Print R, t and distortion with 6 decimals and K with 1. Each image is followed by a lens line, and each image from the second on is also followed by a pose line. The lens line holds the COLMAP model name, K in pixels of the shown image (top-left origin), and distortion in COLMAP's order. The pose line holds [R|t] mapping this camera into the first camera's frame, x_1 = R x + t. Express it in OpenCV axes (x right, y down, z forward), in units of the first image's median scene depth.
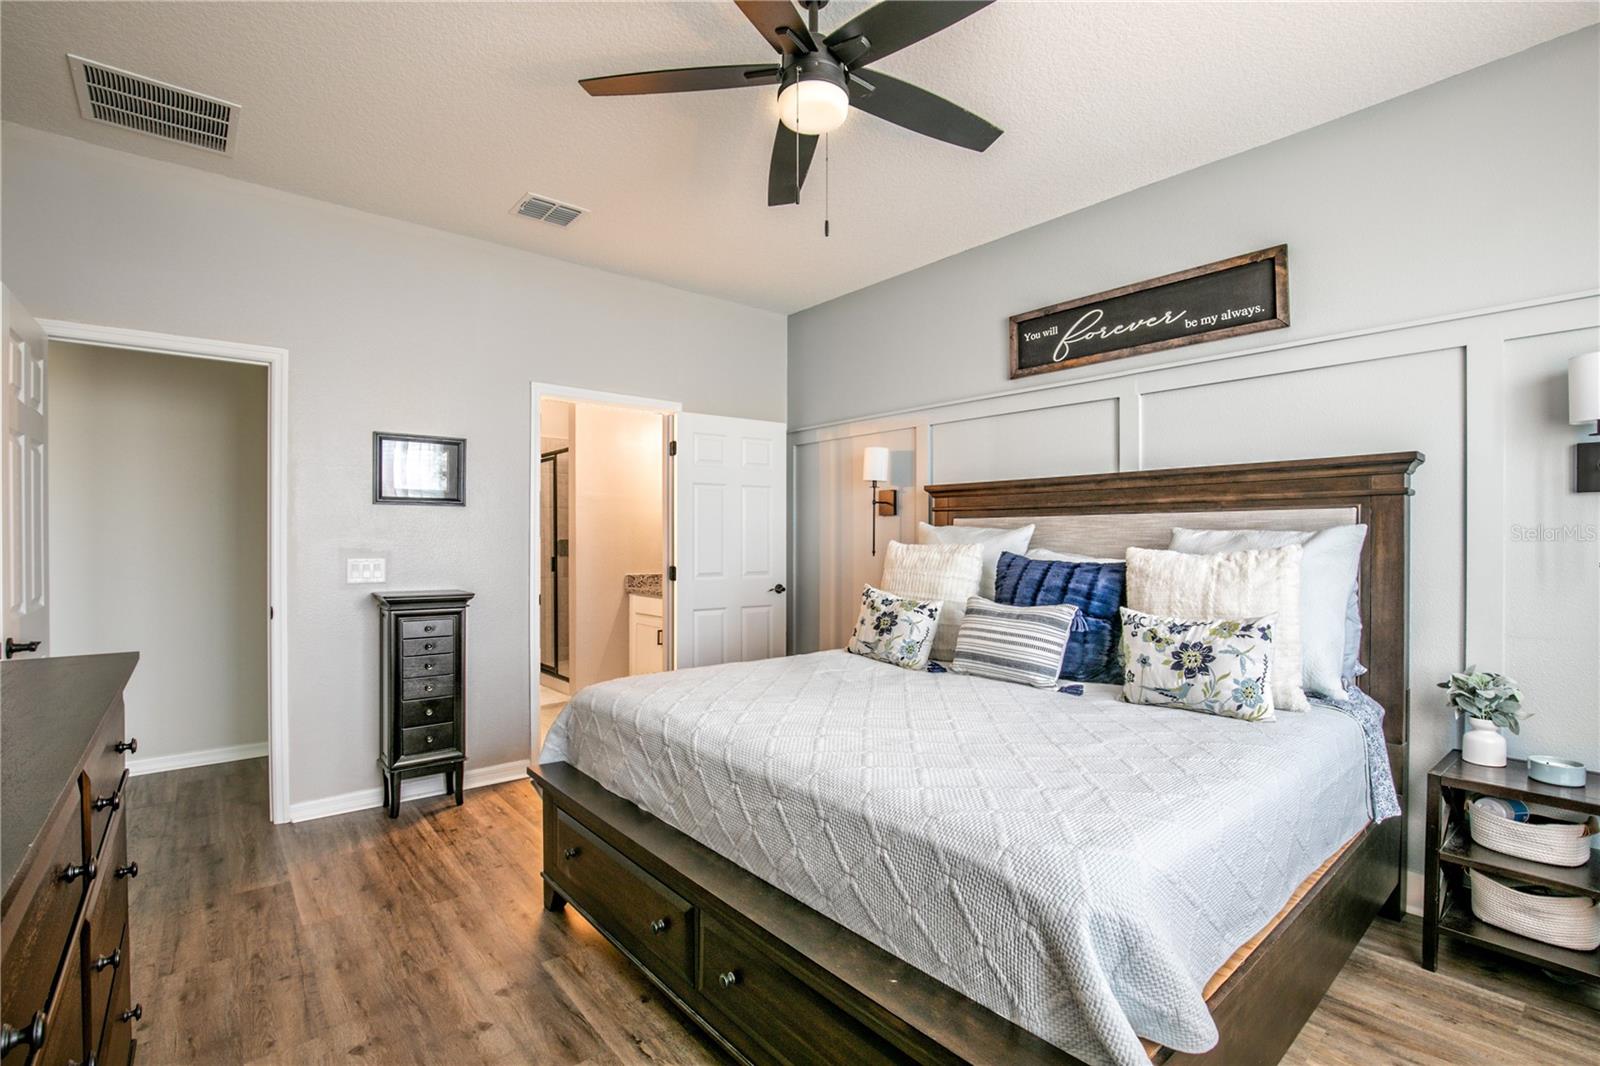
lens RADIAL K [[743.6, 0, 789.6], [0, 743.6, 535.7], [0, 0, 1]] dist [-0.004378, 0.000031]
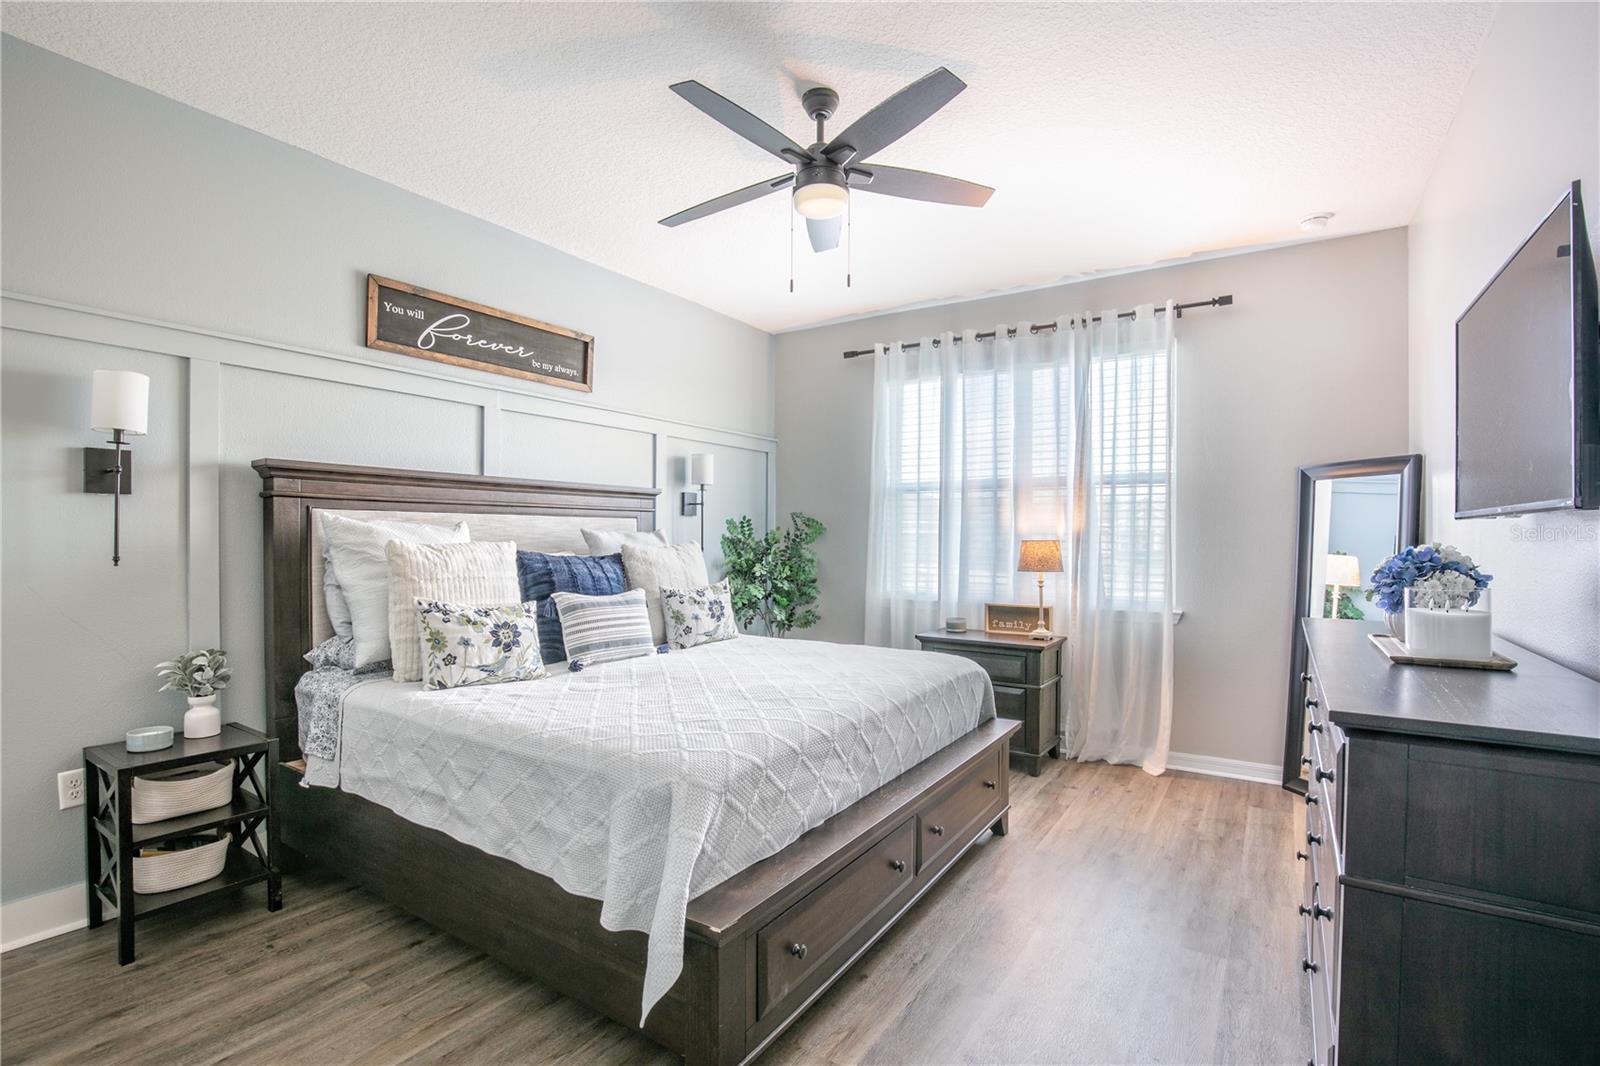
lens RADIAL K [[743.6, 0, 798.1], [0, 743.6, 535.4], [0, 0, 1]] dist [-0.004378, 0.000031]
pose [[-0.283001, 0.000498, 0.959120, -0.756544], [-0.006761, 0.999974, -0.002514, 0.002731], [-0.959096, -0.007196, -0.282990, 0.895661]]
